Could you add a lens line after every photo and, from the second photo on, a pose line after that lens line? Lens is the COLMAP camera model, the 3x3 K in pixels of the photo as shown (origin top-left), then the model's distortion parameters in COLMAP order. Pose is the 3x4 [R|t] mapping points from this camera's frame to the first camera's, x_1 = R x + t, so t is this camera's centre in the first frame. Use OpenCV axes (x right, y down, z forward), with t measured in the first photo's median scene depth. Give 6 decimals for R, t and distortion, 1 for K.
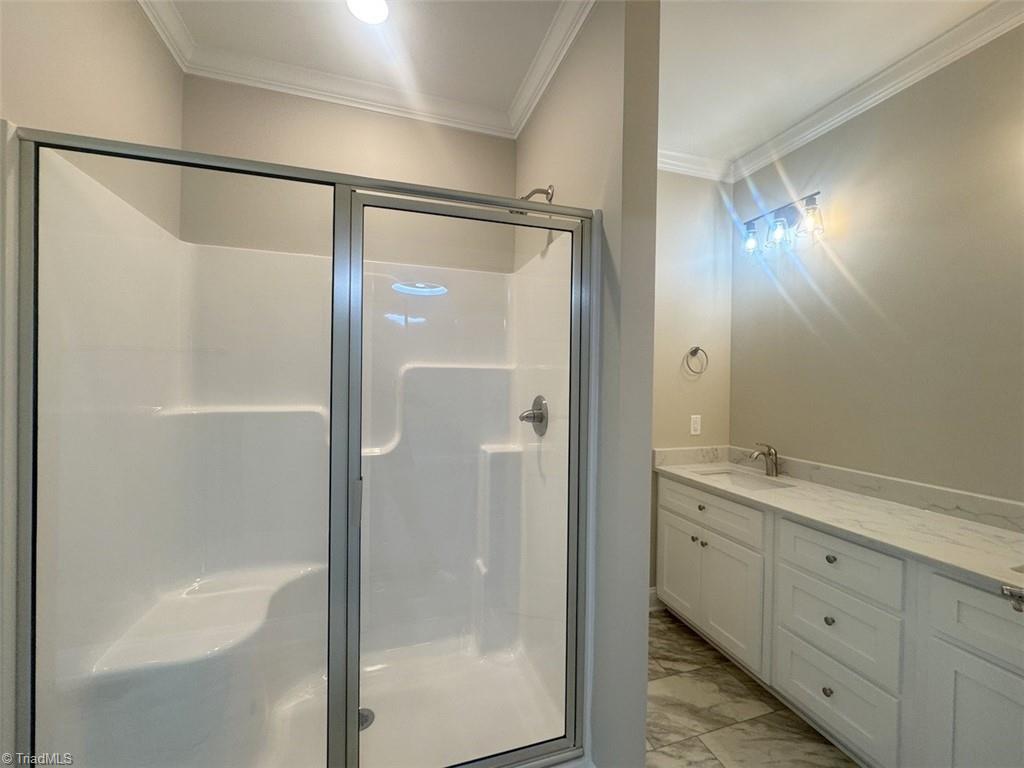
lens RADIAL K [[410.0, 0, 510.7], [0, 410.0, 383.3], [0, 0, 1]] dist [-0.002332, 0.000015]
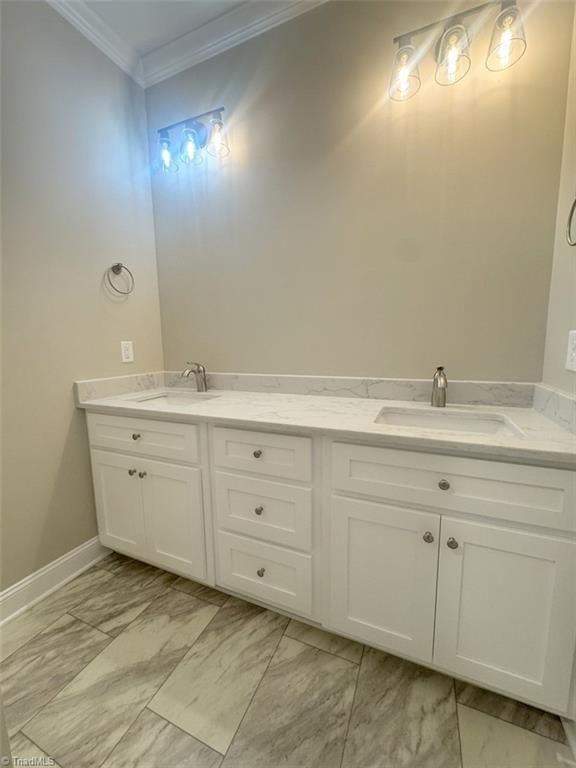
lens RADIAL K [[307.5, 0, 288.0], [0, 307.5, 384.0], [0, 0, 1]] dist [-0.002332, 0.000015]
pose [[0.660290, -0.123461, 0.740793, 0.205836], [0.031820, 0.990108, 0.136650, 0.111282], [-0.750336, -0.066656, 0.657687, 0.325047]]
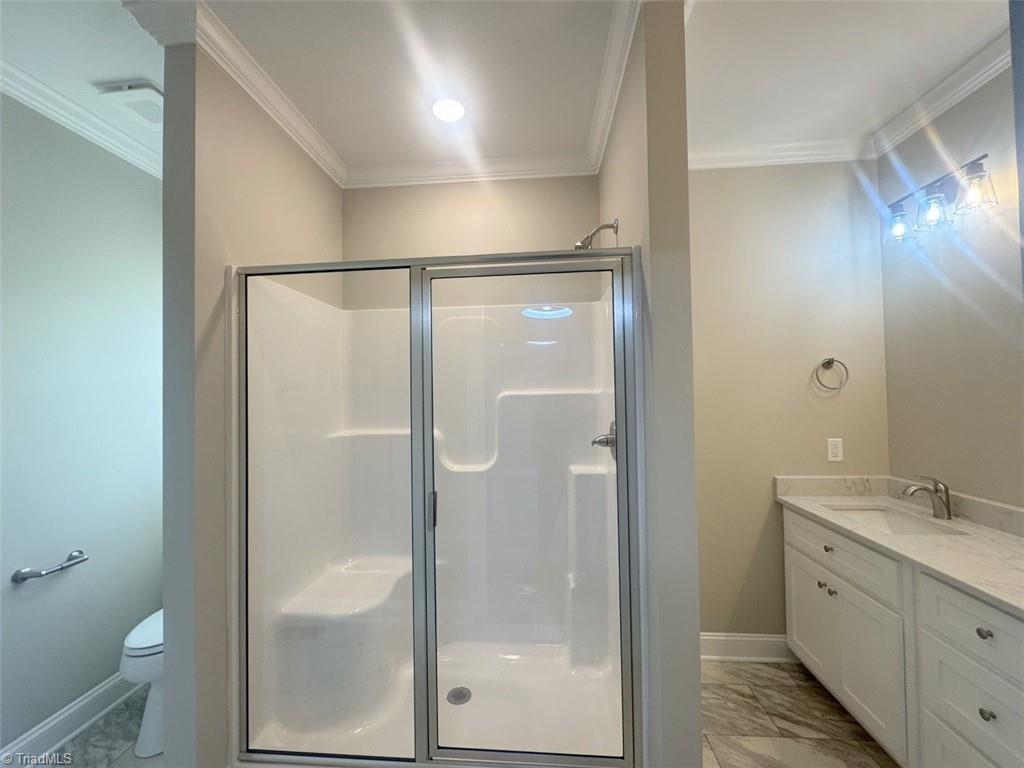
lens RADIAL K [[410.0, 0, 510.7], [0, 410.0, 383.3], [0, 0, 1]] dist [-0.002332, 0.000015]
pose [[0.925584, -0.037394, -0.376690, 0.189829], [0.027054, 0.999099, -0.032703, -0.032205], [0.377574, 0.020079, 0.925762, -0.048995]]
